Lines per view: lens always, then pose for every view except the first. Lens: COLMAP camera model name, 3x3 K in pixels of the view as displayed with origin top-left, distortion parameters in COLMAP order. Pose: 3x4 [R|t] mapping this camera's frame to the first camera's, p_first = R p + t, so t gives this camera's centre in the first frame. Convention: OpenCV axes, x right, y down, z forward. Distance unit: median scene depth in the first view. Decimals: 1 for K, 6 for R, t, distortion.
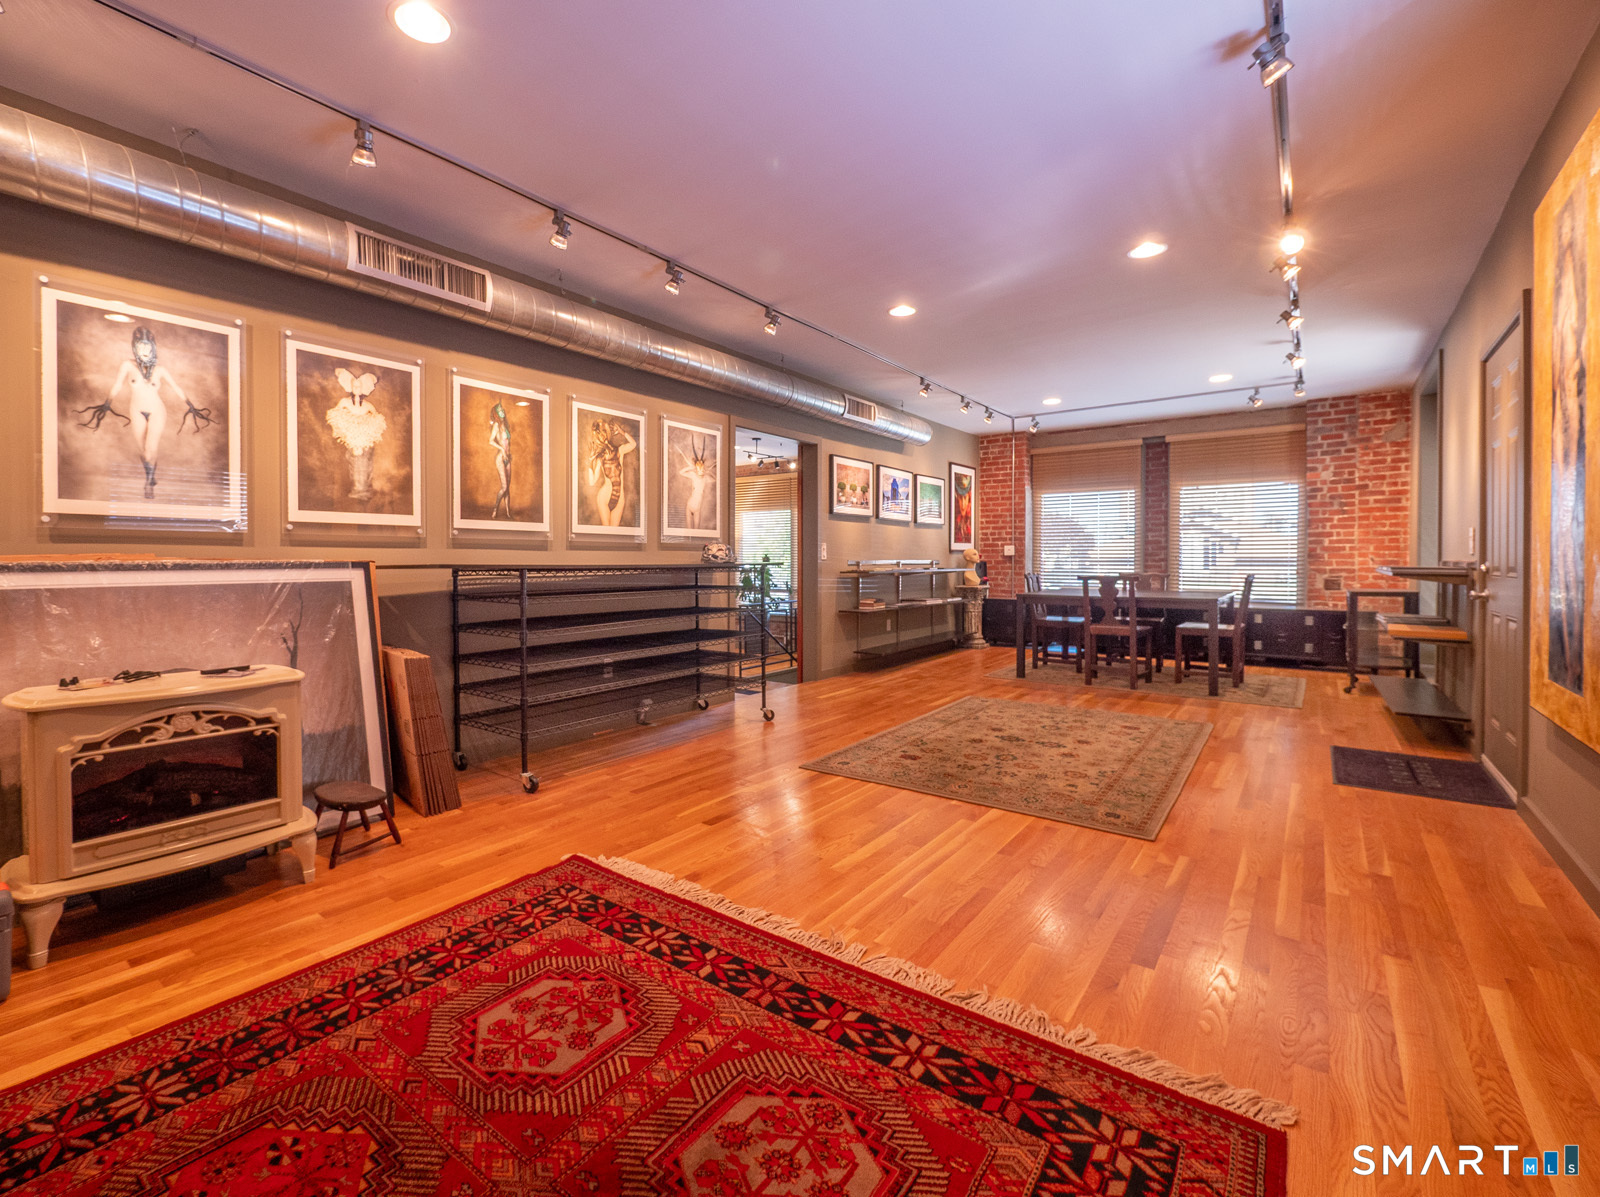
lens RADIAL K [[697.2, 0, 800.0], [0, 697.2, 598.5], [0, 0, 1]] dist [0.052901, -0.000053]
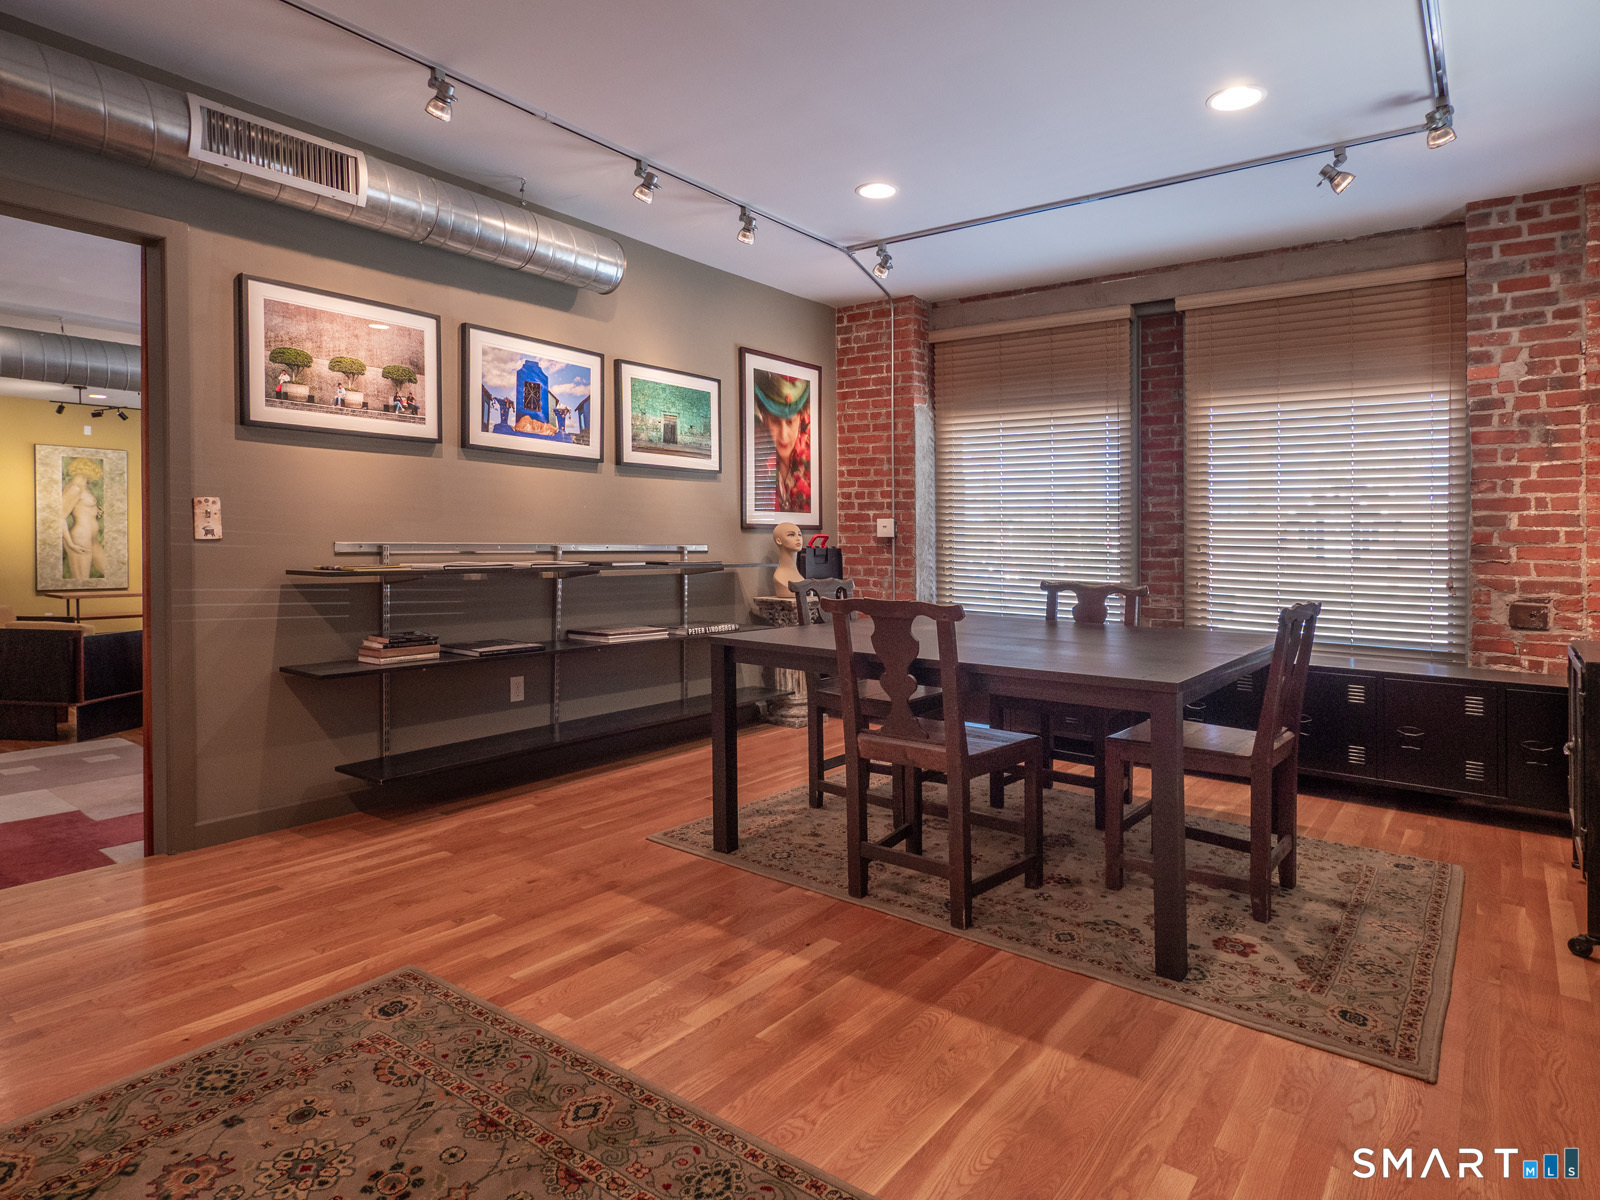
lens RADIAL K [[854.7, 0, 799.4], [0, 854.7, 560.2], [0, 0, 1]] dist [0.003630, 0.008789]
pose [[0.998108, 0.018421, -0.058667, 0.326607], [-0.020146, 0.999378, -0.028949, -0.030563], [0.058097, 0.030076, 0.997858, 0.446606]]
